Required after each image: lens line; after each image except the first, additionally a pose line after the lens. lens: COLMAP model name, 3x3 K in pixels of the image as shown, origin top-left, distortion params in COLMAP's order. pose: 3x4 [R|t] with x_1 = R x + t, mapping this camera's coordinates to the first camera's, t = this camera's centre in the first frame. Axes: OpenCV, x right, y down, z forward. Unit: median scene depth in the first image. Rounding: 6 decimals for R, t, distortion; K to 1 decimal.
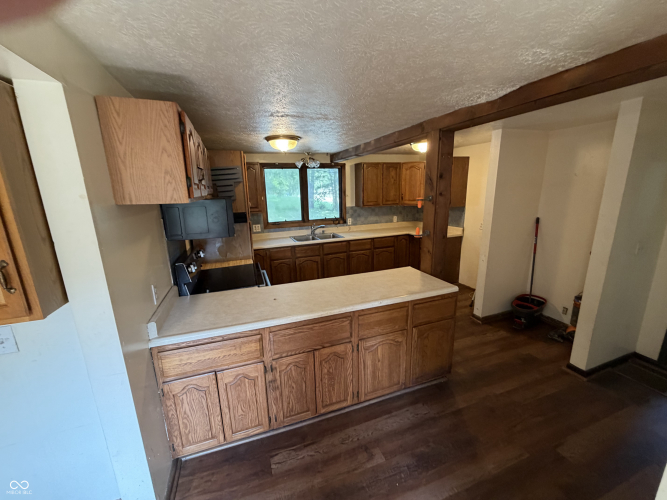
lens RADIAL K [[266.2, 0, 331.4], [0, 266.2, 250.1], [0, 0, 1]] dist [-0.000823, -0.000030]
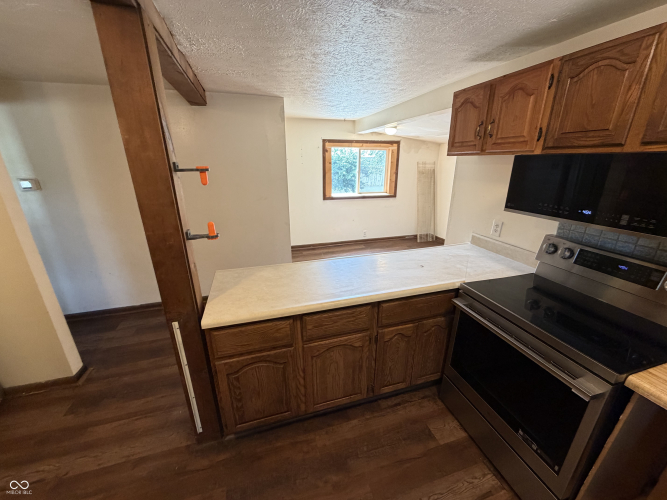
lens RADIAL K [[266.2, 0, 331.4], [0, 266.2, 250.1], [0, 0, 1]] dist [-0.000823, -0.000030]
pose [[-0.997940, 0.006156, 0.063853, 0.045276], [0.038920, 0.849356, 0.526384, -0.321100], [-0.050993, 0.527785, -0.847846, 1.510456]]
